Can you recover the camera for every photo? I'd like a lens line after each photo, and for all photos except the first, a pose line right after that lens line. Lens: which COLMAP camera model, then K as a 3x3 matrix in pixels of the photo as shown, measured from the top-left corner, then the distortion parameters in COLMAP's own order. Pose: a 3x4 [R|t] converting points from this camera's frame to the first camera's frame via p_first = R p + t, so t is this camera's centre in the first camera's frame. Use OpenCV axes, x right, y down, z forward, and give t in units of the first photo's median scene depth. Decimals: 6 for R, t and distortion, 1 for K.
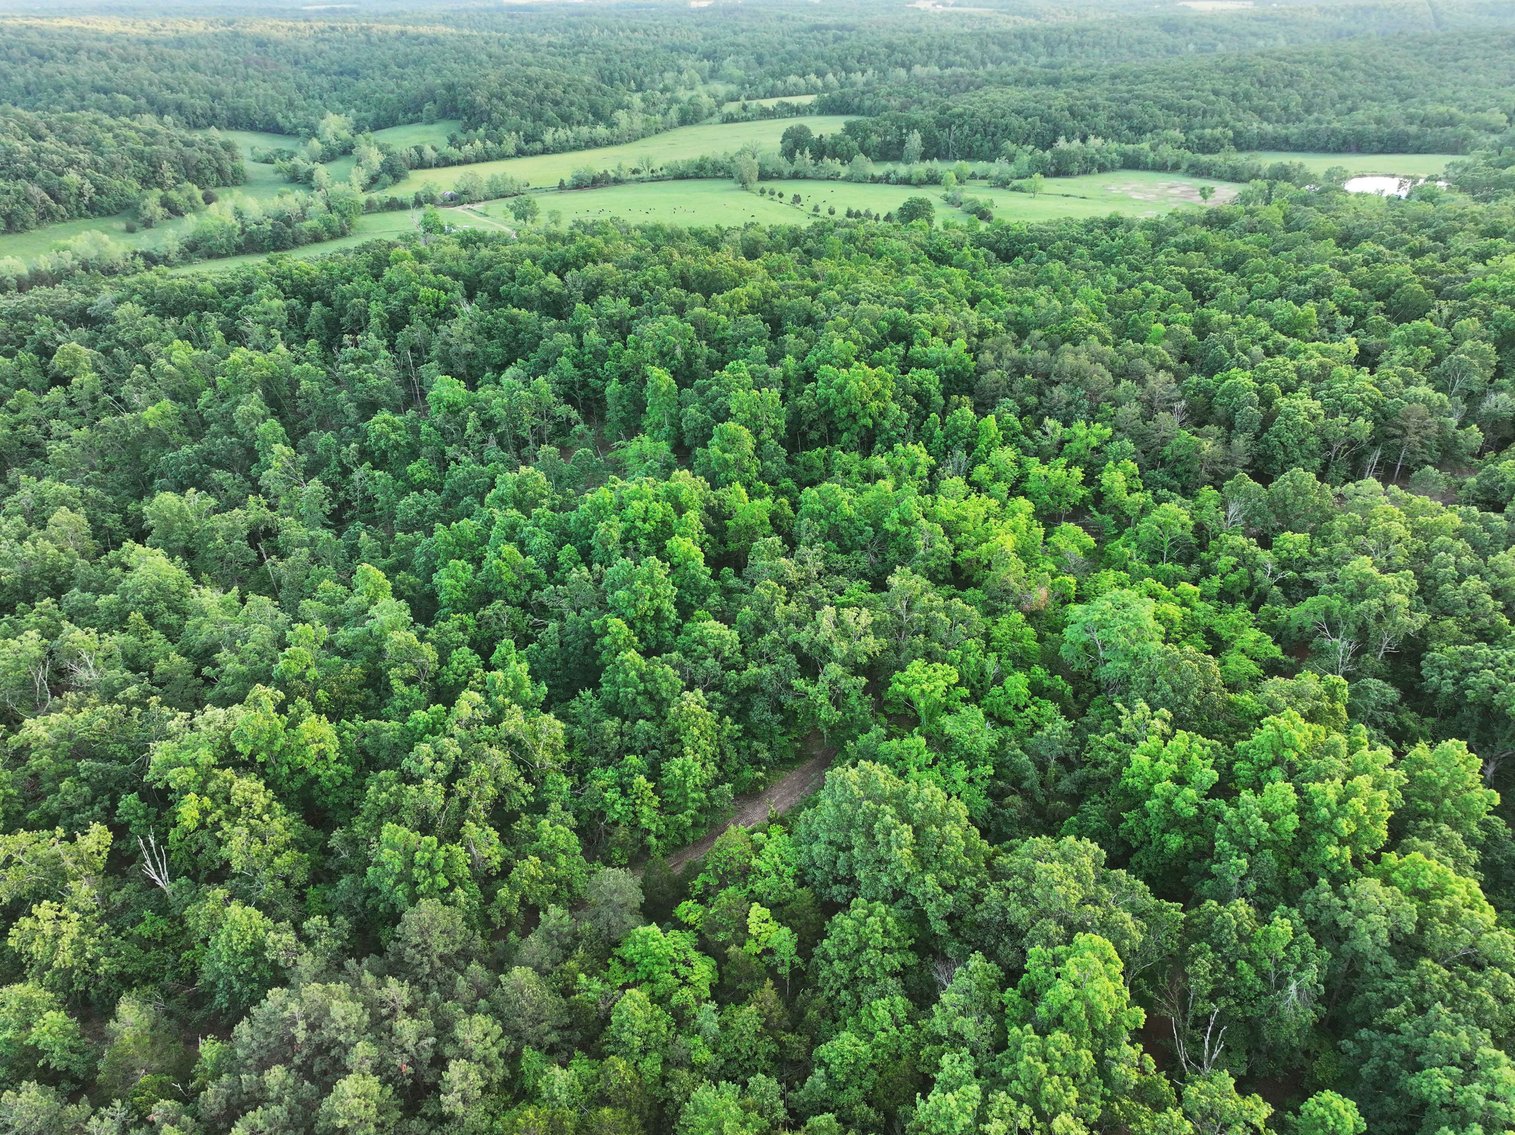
lens RADIAL K [[1071.3, 0, 762.0], [0, 1071.3, 571.5], [0, 0, 1]] dist [-0.005923, 0.024502]
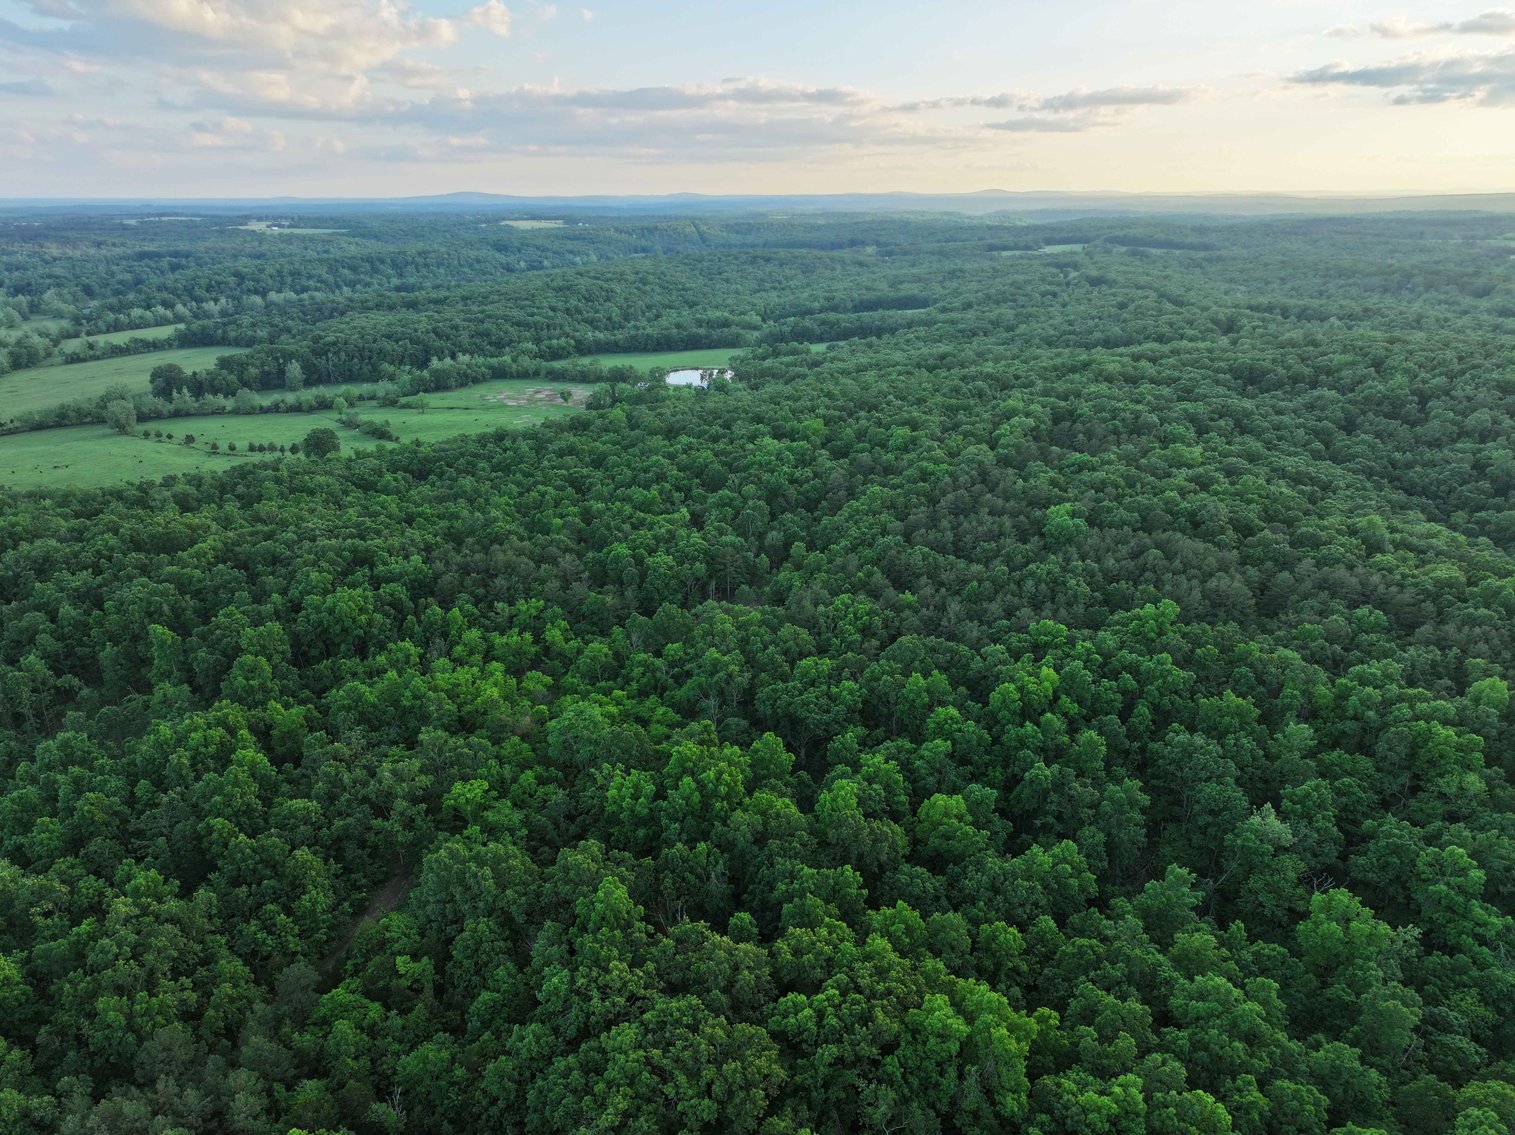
lens RADIAL K [[1071.3, 0, 756.8], [0, 1071.3, 561.8], [0, 0, 1]] dist [-0.005923, 0.024502]
pose [[0.850215, -0.174624, 0.496629, -0.115608], [0.258536, 0.960283, -0.104952, 0.034499], [-0.458578, 0.217628, 0.861594, -0.325193]]
